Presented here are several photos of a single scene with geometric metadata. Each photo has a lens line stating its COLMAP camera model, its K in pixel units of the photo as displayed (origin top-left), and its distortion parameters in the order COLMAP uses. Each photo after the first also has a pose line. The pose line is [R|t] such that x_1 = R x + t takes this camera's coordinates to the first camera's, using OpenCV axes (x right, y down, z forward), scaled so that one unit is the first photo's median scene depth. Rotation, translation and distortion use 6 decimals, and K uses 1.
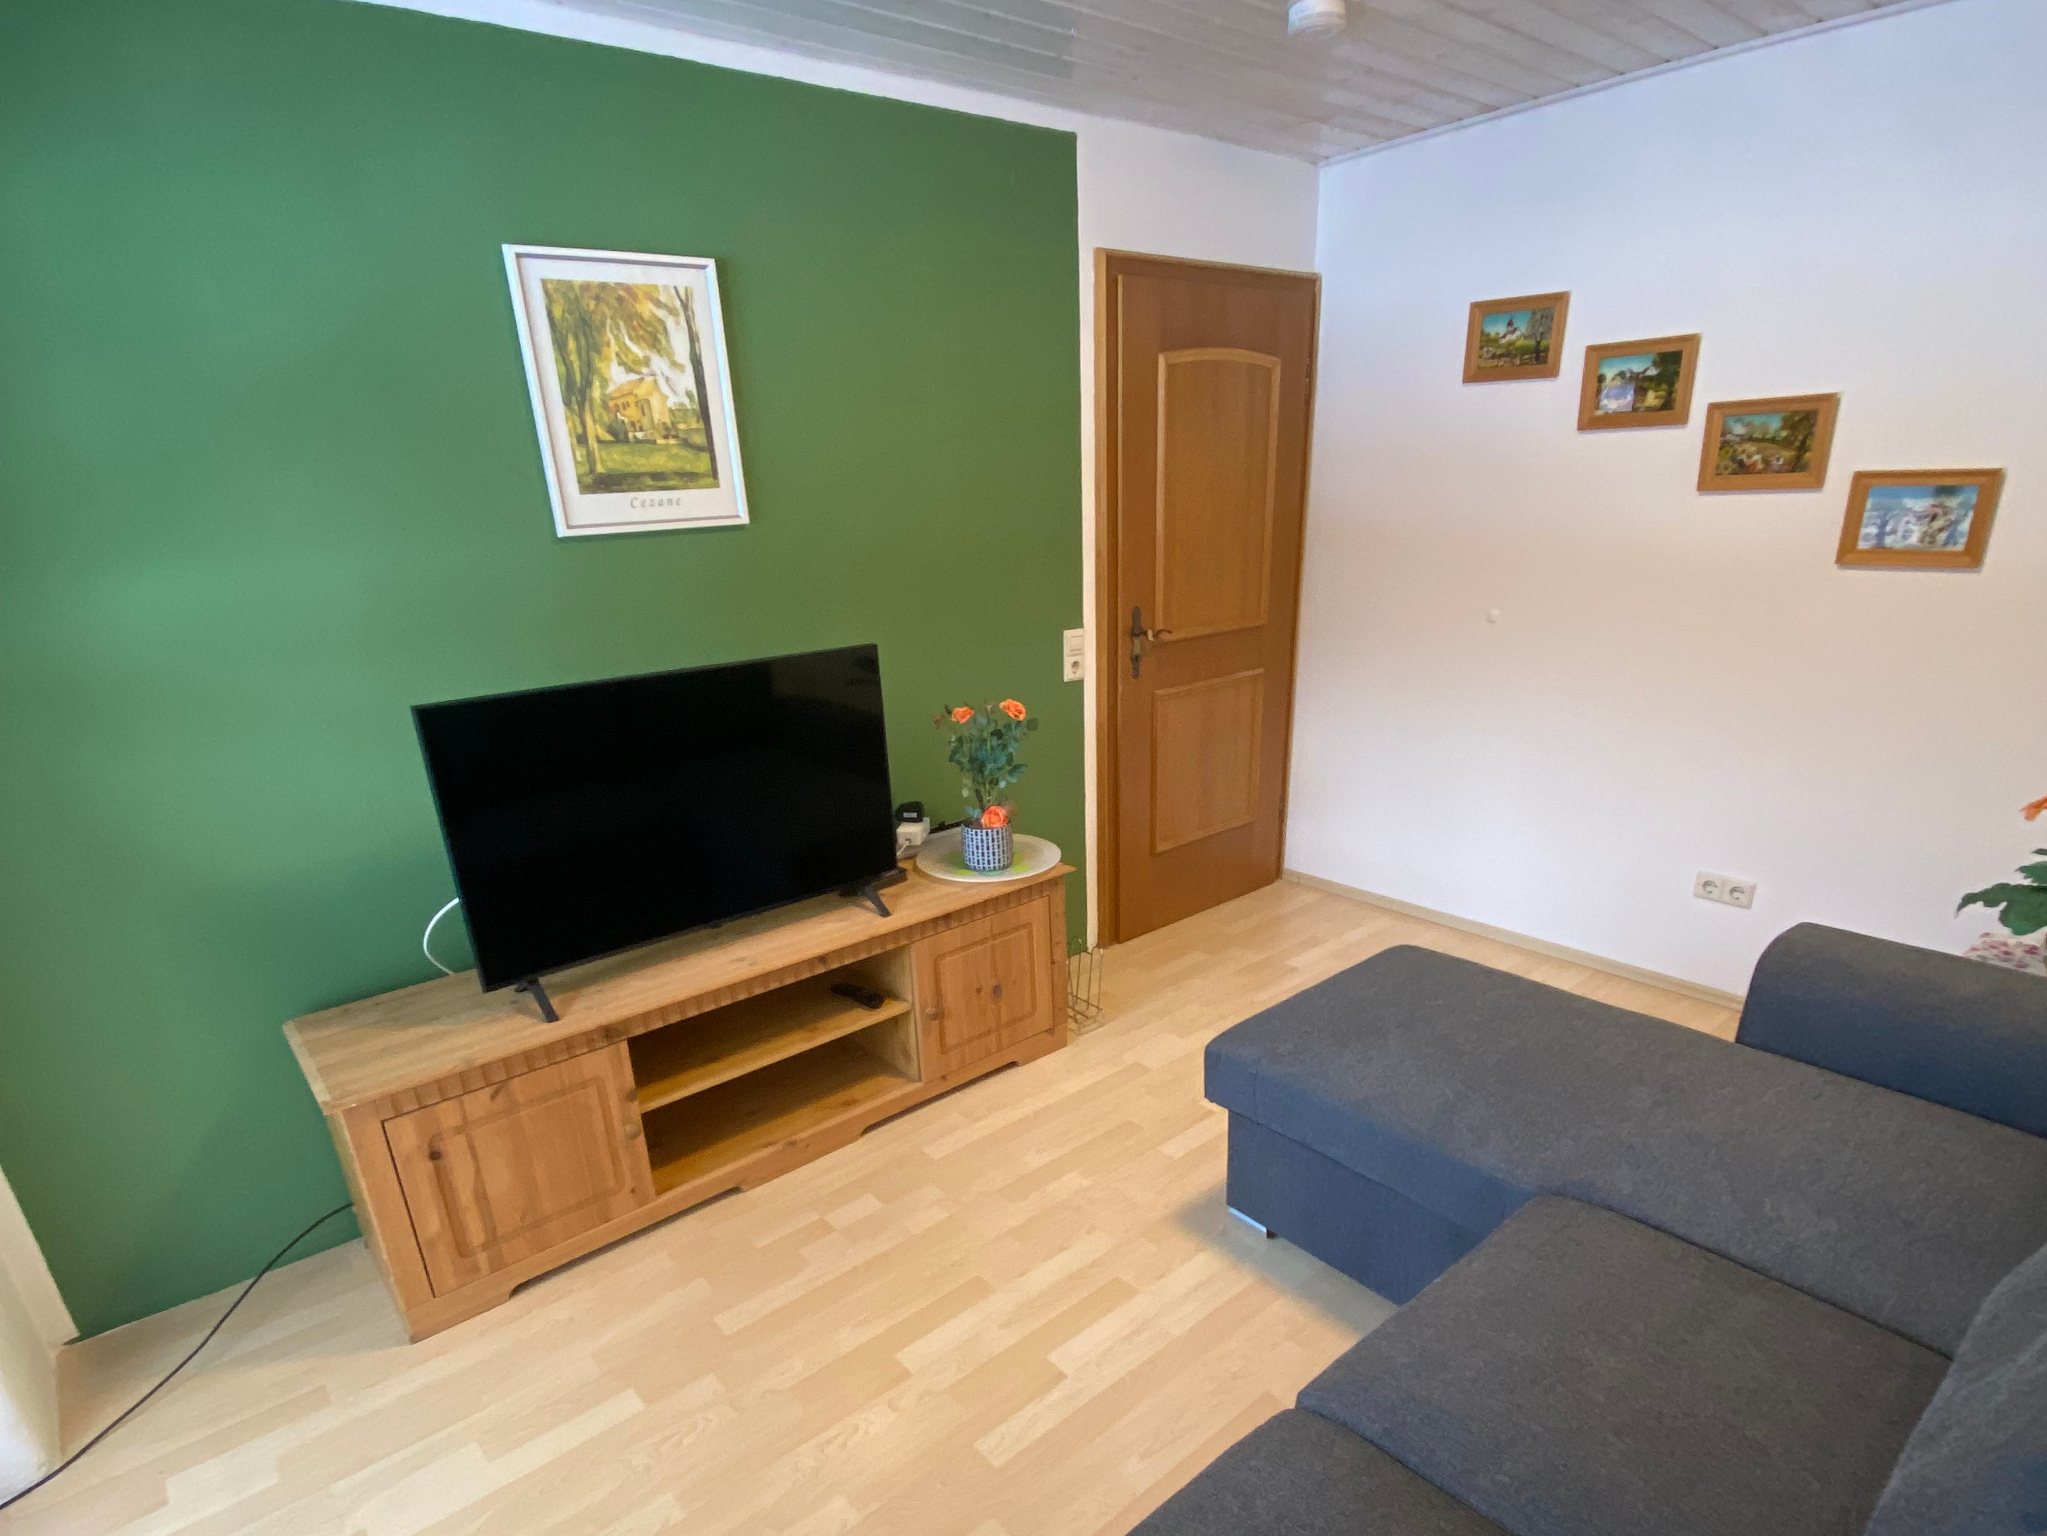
lens RADIAL K [[1080.7, 0, 1027.3], [0, 1080.7, 929.3], [0, 0, 1]] dist [0.001139, -0.024112]
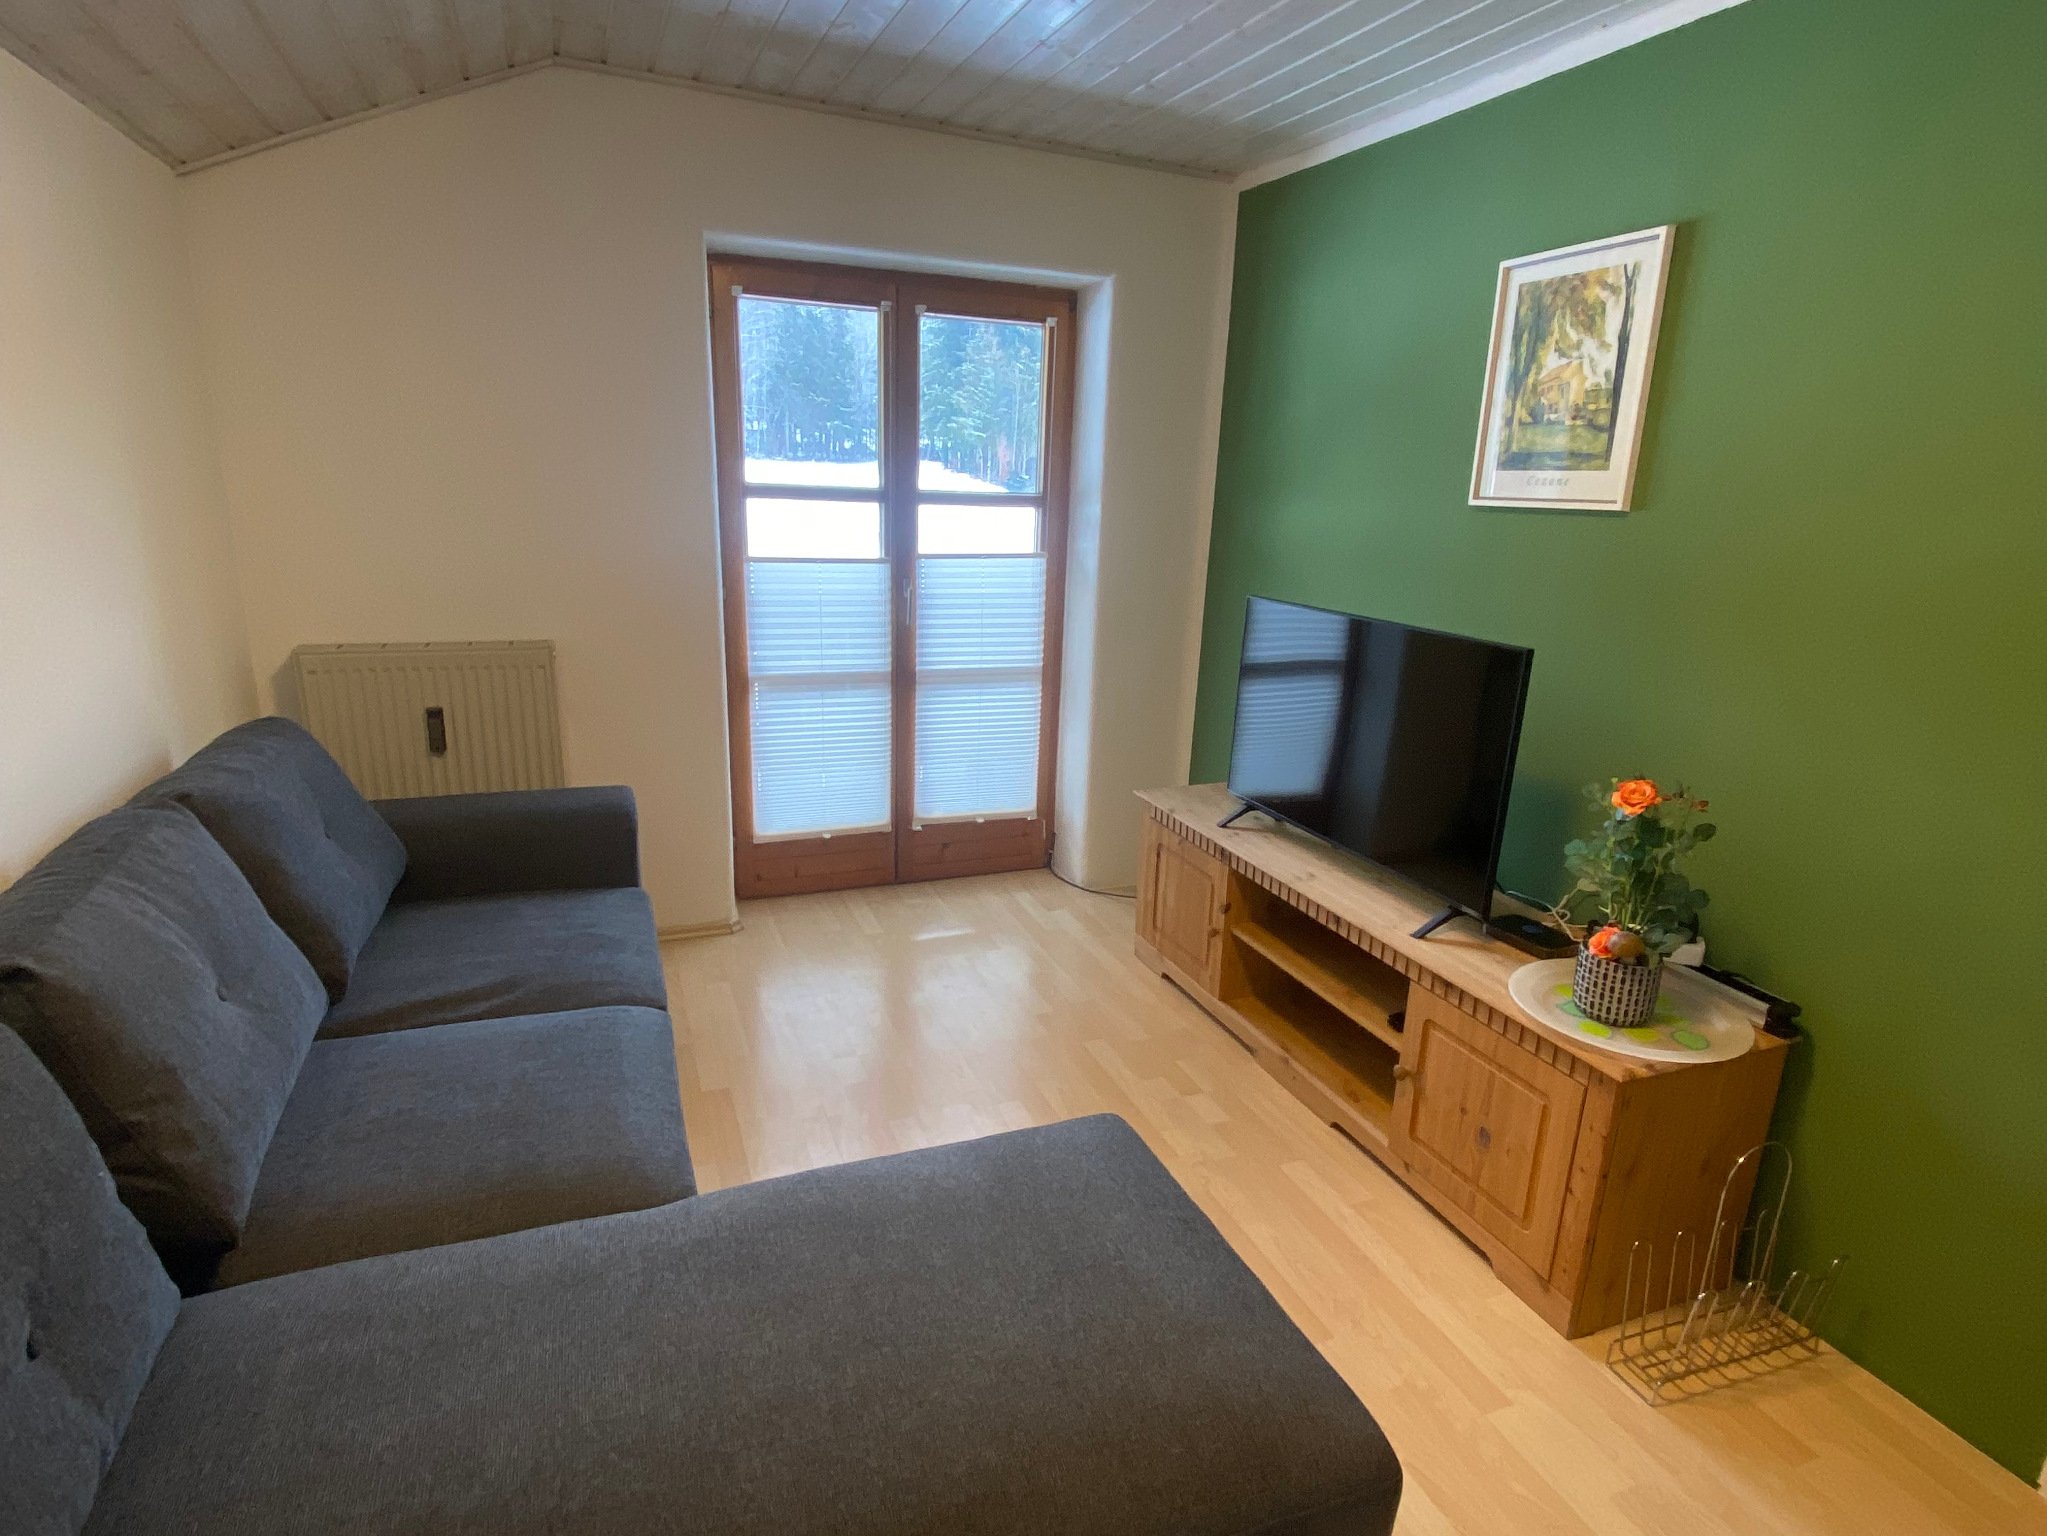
lens RADIAL K [[1110.2, 0, 1023.5], [0, 1110.2, 768.0], [0, 0, 1]] dist [0.001103, -0.000675]
pose [[-0.321463, 0.272254, -0.906940, 0.783104], [-0.380967, 0.839658, 0.387090, -0.370477], [0.866906, 0.469949, -0.166199, 0.840167]]
